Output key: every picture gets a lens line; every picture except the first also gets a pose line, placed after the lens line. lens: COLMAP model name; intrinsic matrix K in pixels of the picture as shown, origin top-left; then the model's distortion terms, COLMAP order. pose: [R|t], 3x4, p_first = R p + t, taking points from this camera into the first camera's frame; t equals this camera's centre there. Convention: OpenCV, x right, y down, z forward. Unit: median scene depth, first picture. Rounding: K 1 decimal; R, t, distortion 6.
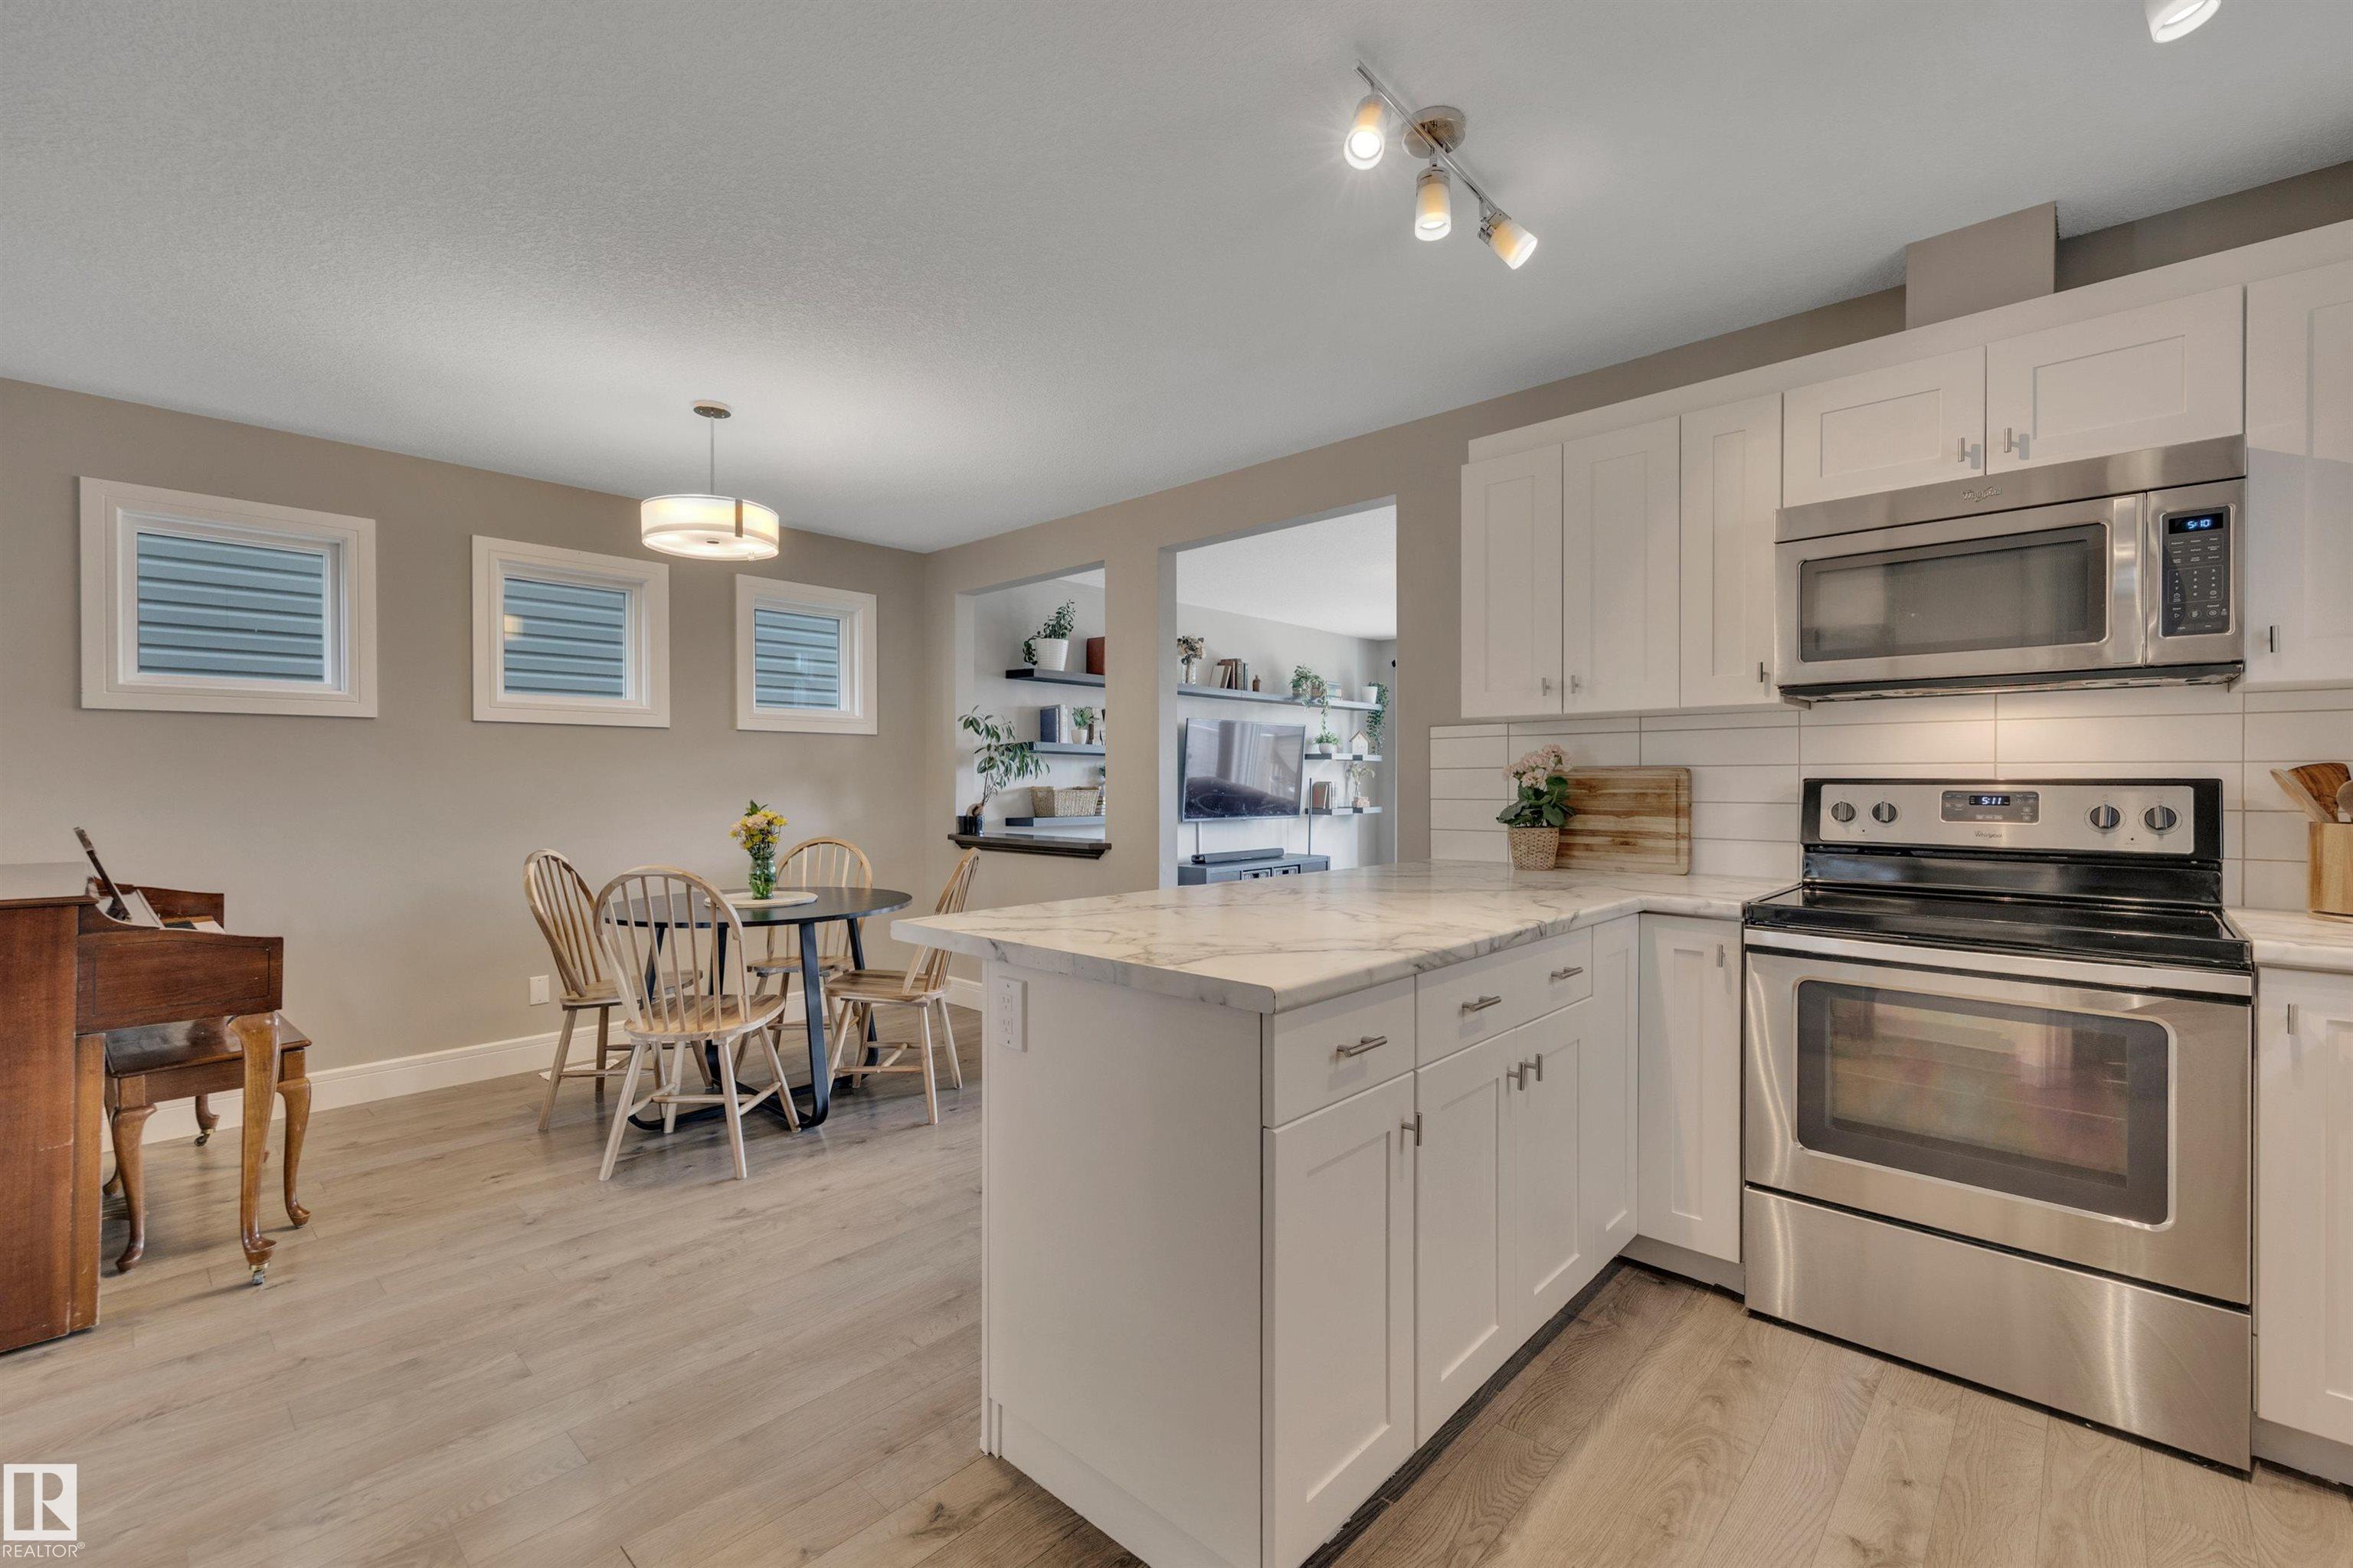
lens RADIAL K [[1006.3, 0, 1175.2], [0, 1006.3, 779.2], [0, 0, 1]] dist [0.009968, 0.000212]
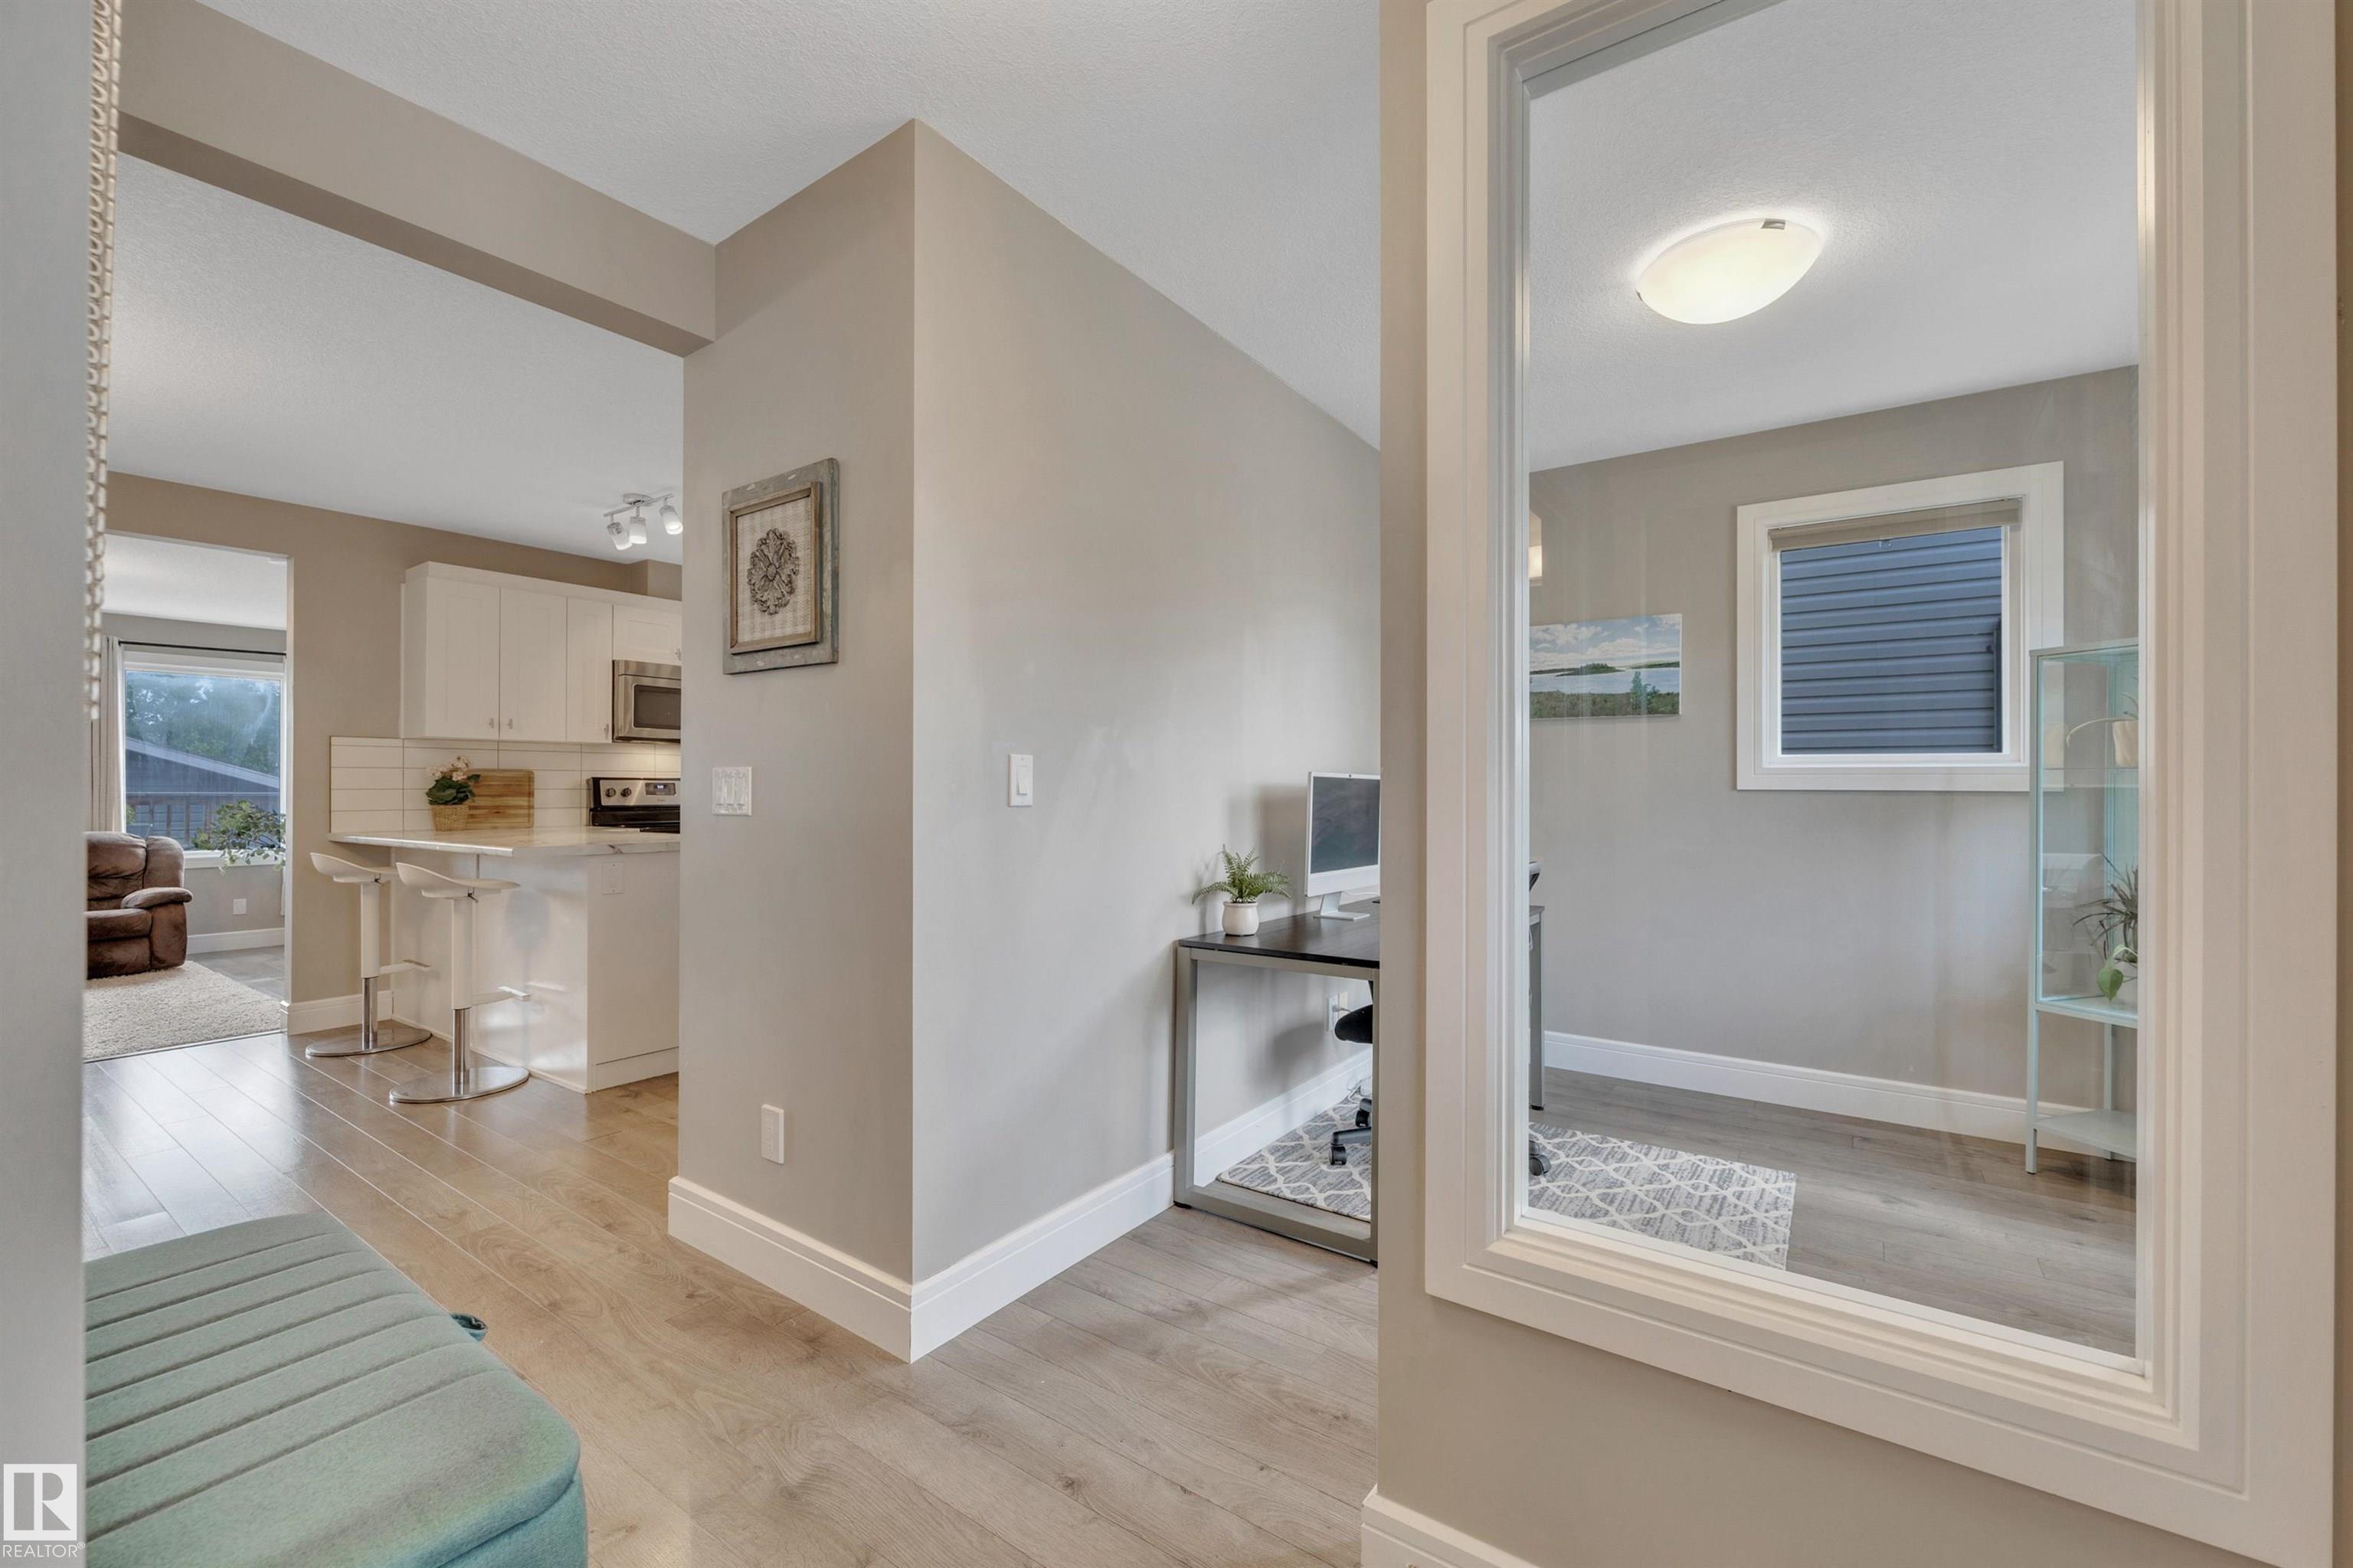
lens RADIAL K [[927.9, 0, 1171.4], [0, 927.9, 782.2], [0, 0, 1]] dist [0.001144, 0.000094]
pose [[-0.144065, 0.010676, 0.989511, -1.126072], [-0.000366, 0.999941, -0.010842, 0.022728], [-0.989568, -0.001924, -0.144053, 0.045053]]
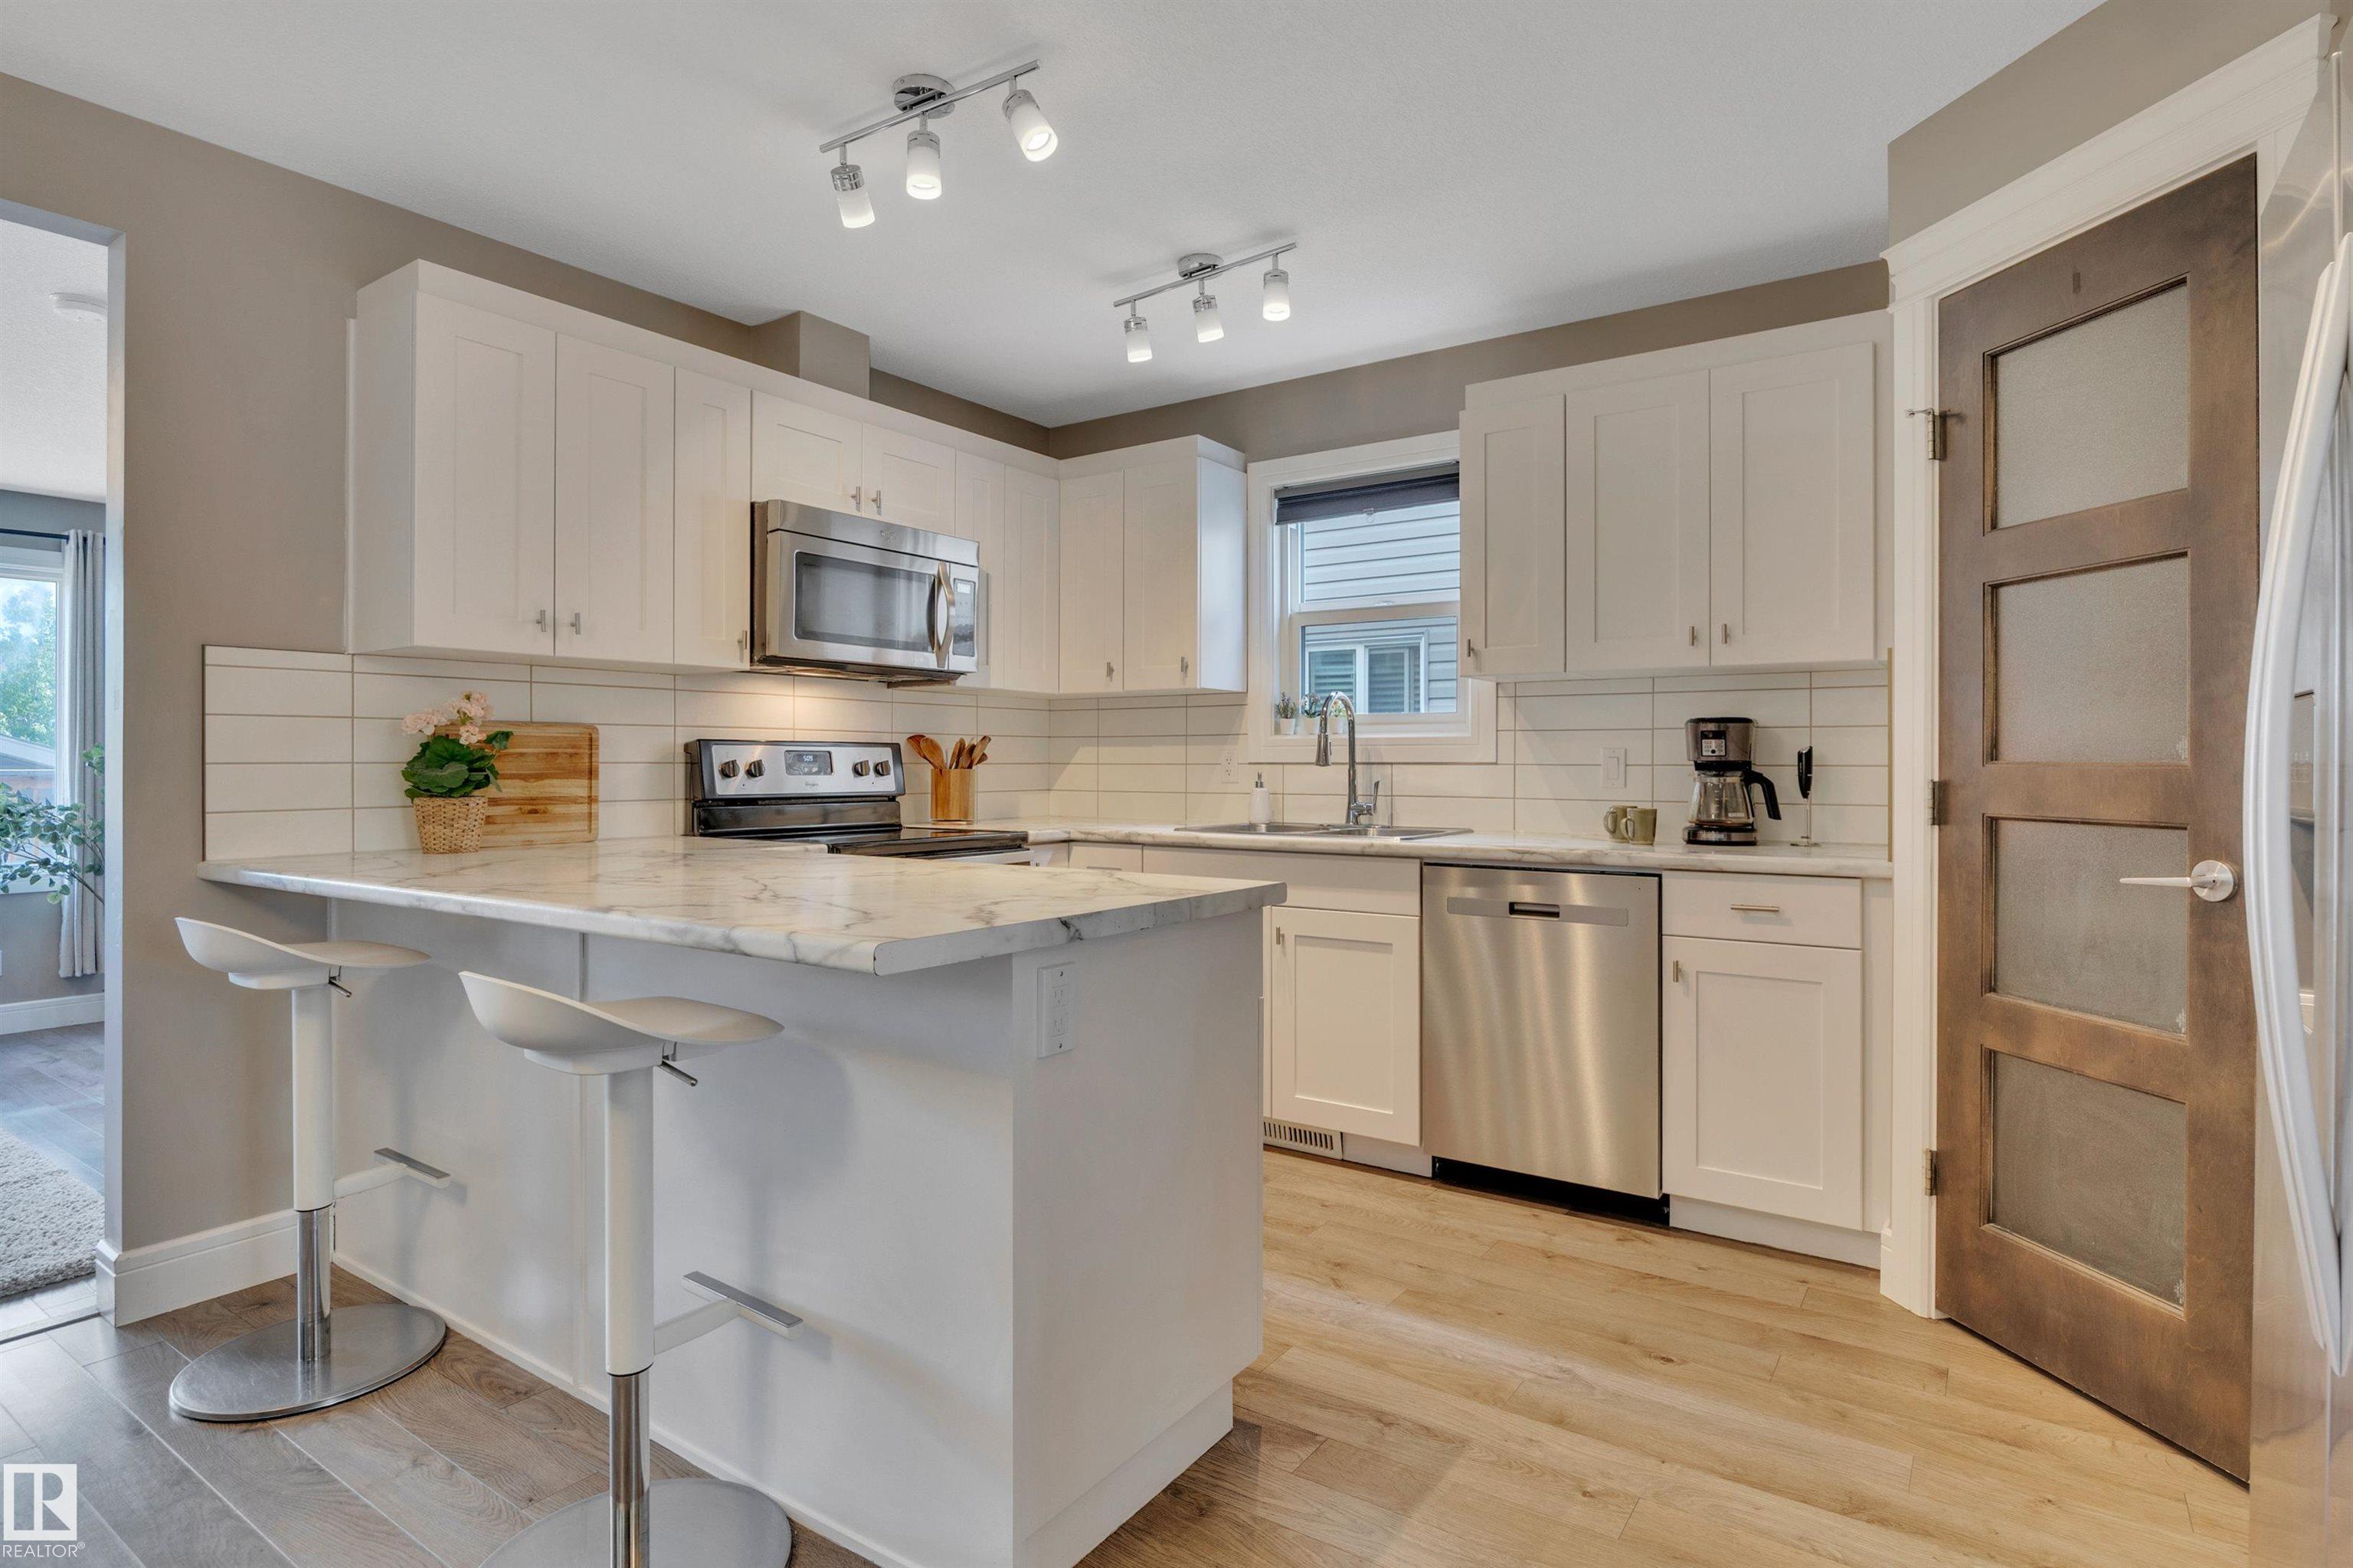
lens RADIAL K [[1212.7, 0, 1185.0], [0, 1212.7, 753.7], [0, 0, 1]] dist [0.003174, -0.000273]
pose [[-0.139467, 0.009151, 0.990185, -0.542592], [-0.000303, 0.999957, -0.009284, 0.019855], [-0.990227, -0.001594, -0.139458, 0.494359]]
